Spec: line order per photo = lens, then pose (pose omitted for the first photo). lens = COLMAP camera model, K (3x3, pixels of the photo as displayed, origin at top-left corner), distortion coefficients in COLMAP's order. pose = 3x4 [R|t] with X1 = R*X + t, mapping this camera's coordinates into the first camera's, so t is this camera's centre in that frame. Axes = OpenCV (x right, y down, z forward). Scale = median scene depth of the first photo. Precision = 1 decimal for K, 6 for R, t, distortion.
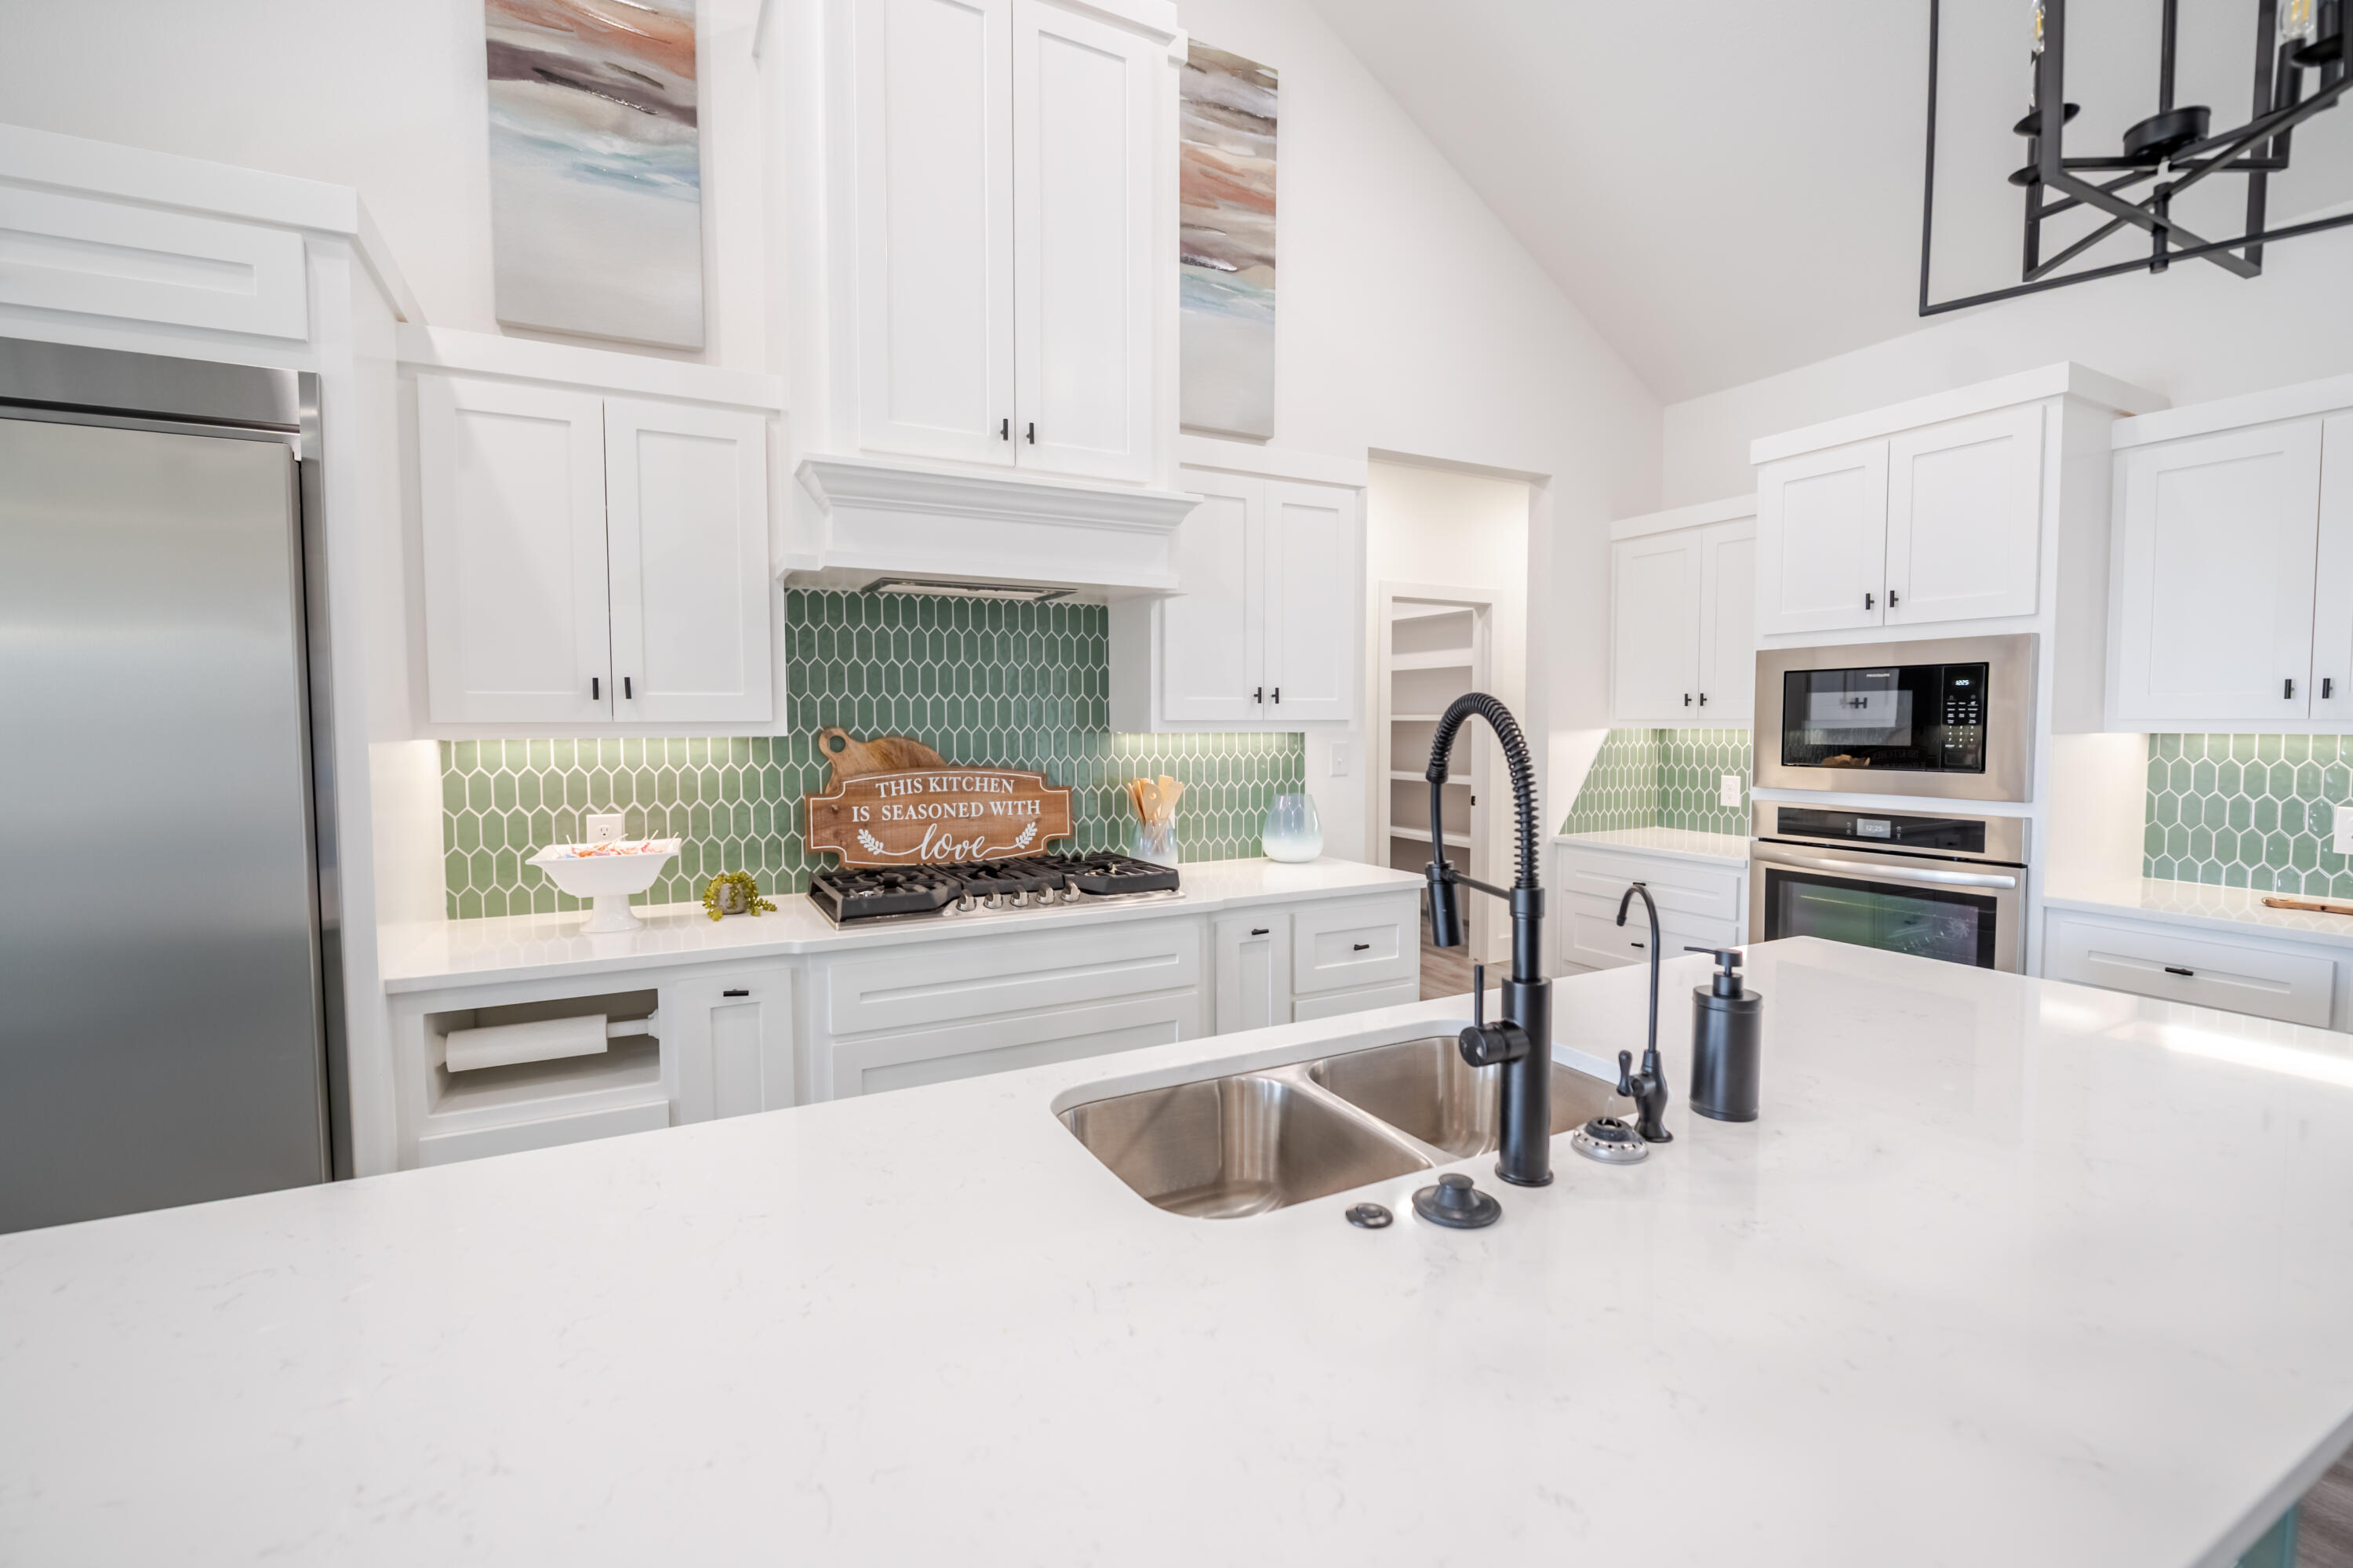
lens RADIAL K [[986.3, 0, 1160.8], [0, 986.3, 768.4], [0, 0, 1]] dist [-0.007223, -0.001334]
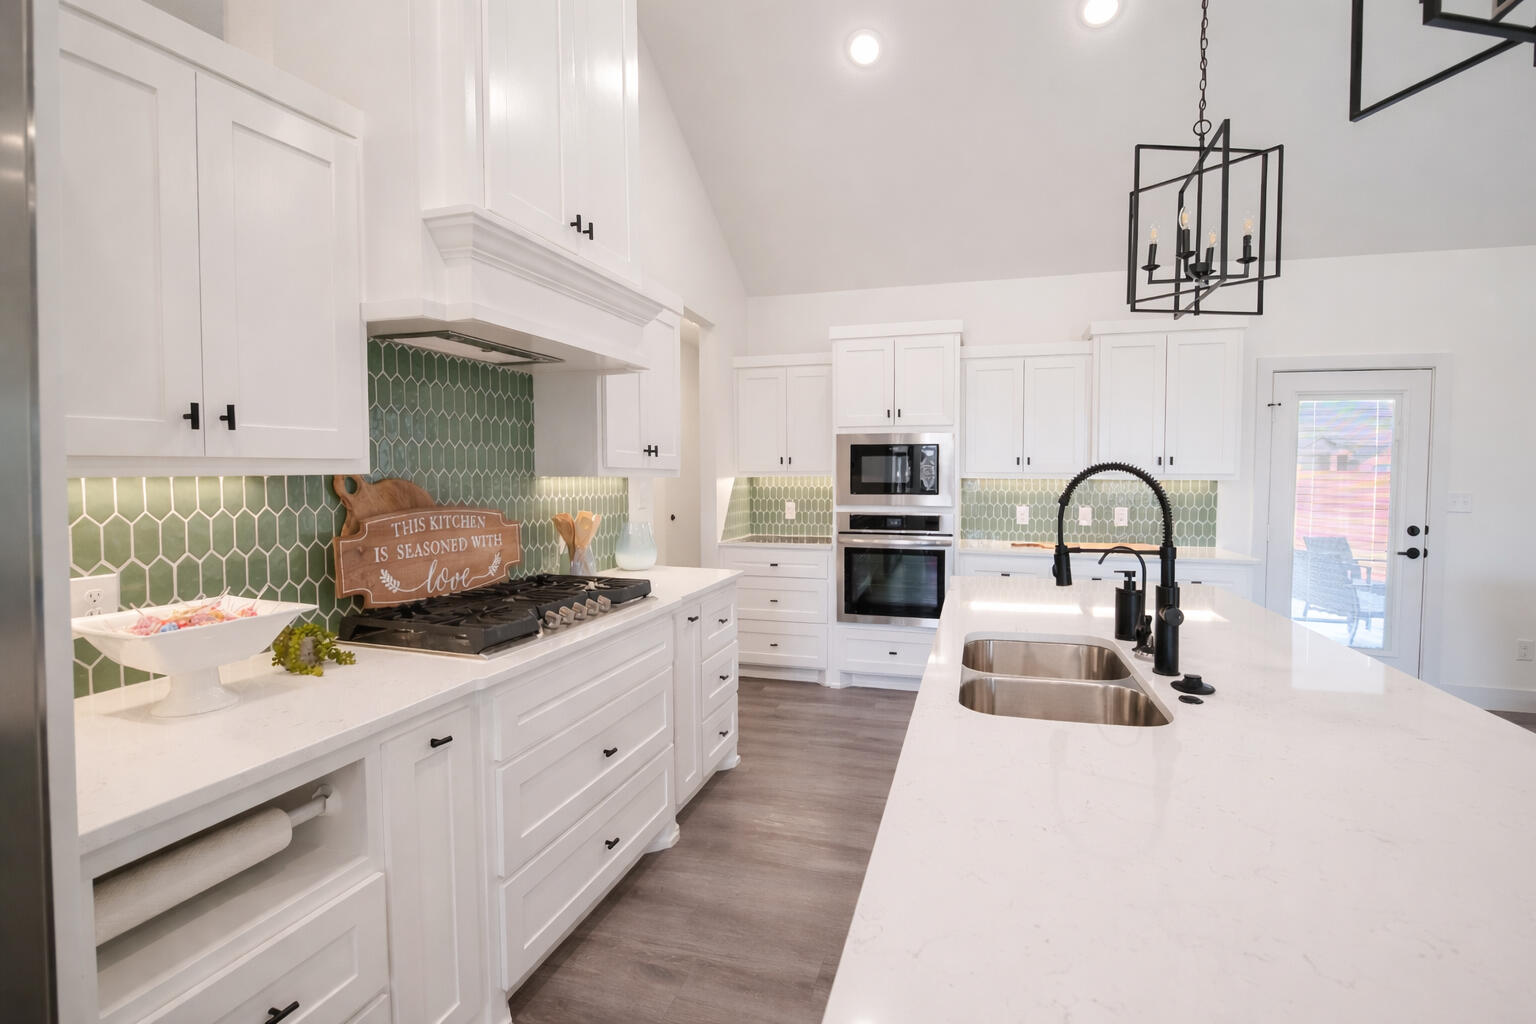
lens RADIAL K [[643.8, 0, 771.3], [0, 643.8, 505.8], [0, 0, 1]] dist [-0.007223, -0.001334]
pose [[0.701033, -0.027094, 0.712614, -0.466364], [0.029001, 0.999534, 0.009474, 0.000634], [-0.712539, 0.014025, 0.701492, 0.202549]]
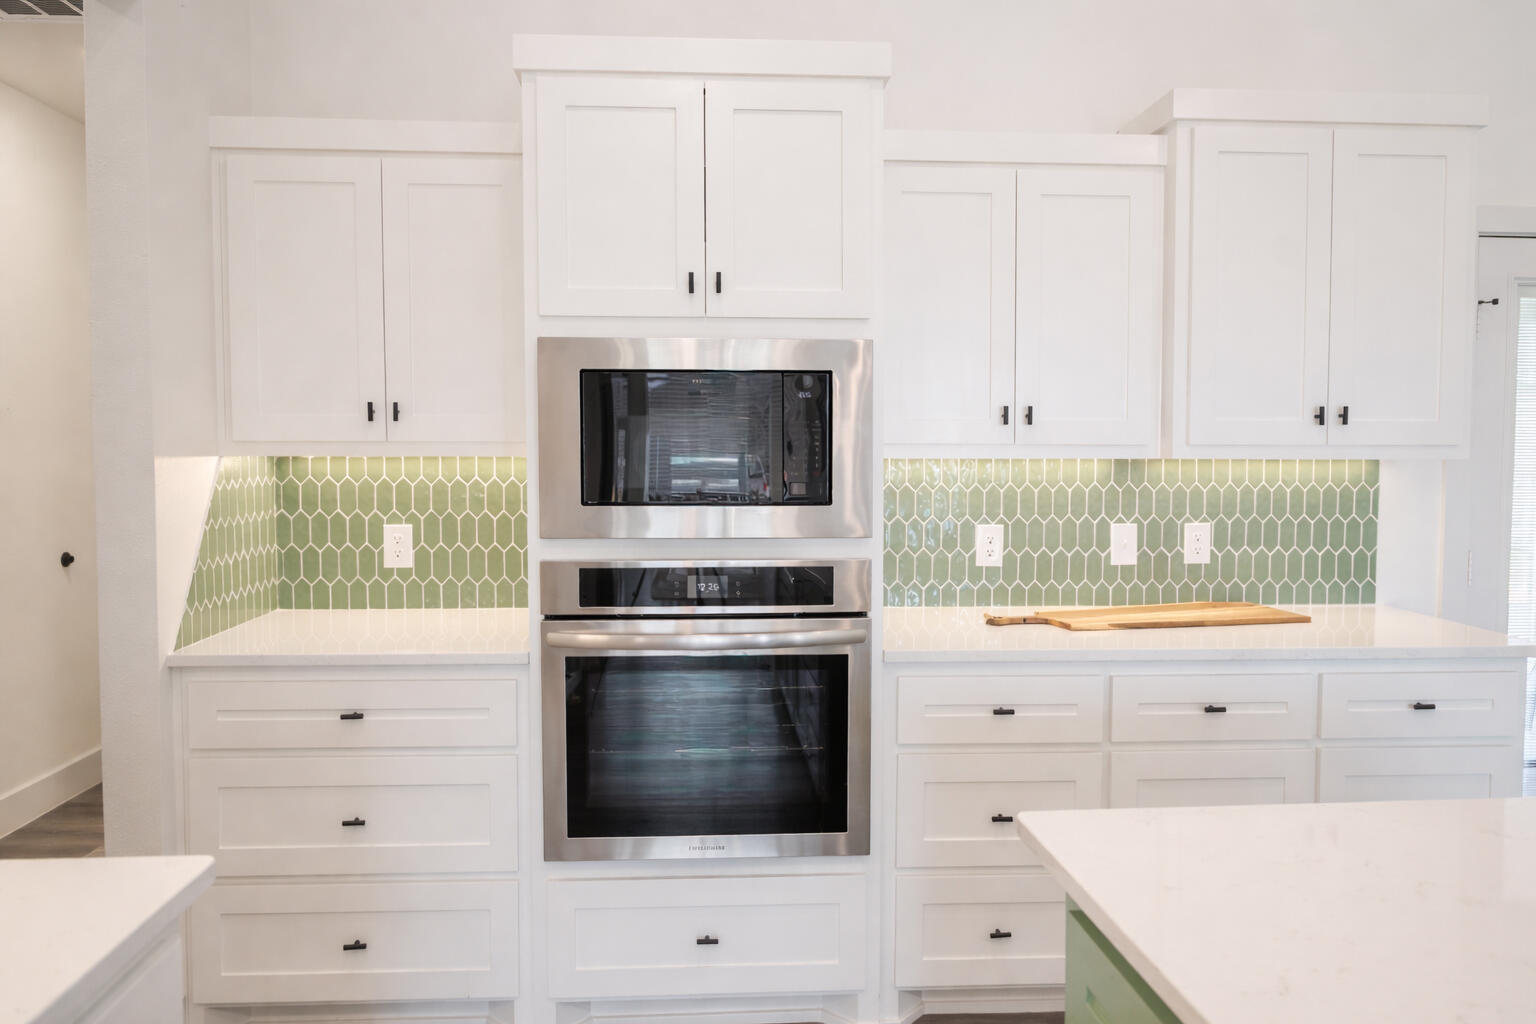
lens RADIAL K [[1073.8, 0, 799.4], [0, 1073.8, 493.8], [0, 0, 1]] dist [-0.012600, 0.001903]
pose [[0.377180, -0.035380, 0.925464, -0.015732], [0.038760, 0.998998, 0.022394, -0.026871], [-0.925329, 0.027425, 0.378173, 0.620973]]
